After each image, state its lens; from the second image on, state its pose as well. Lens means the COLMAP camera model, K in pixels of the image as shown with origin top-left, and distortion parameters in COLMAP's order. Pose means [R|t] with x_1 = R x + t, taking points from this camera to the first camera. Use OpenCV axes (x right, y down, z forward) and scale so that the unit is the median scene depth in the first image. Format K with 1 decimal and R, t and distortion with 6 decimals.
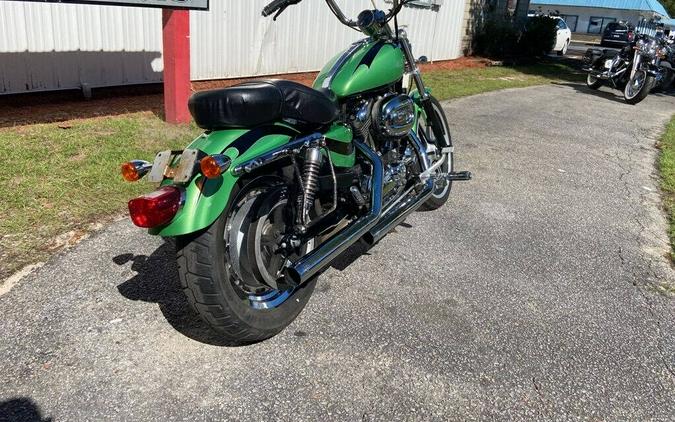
lens RADIAL K [[523.0, 0, 329.3], [0, 523.0, 168.9], [0, 0, 1]] dist [0.057393, -0.006131]
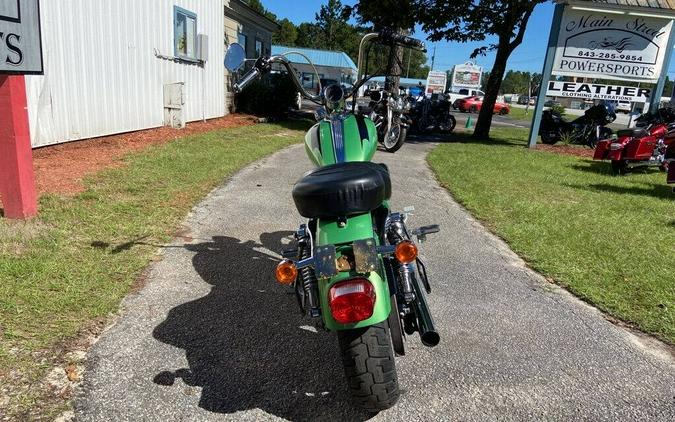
lens RADIAL K [[525.8, 0, 345.7], [0, 525.8, 251.2], [0, 0, 1]] dist [0.119273, -0.166826]
pose [[0.847161, -0.164761, 0.505145, -0.158065], [0.139013, 0.986322, 0.088571, -0.021335], [-0.512829, -0.004812, 0.858477, 0.026652]]
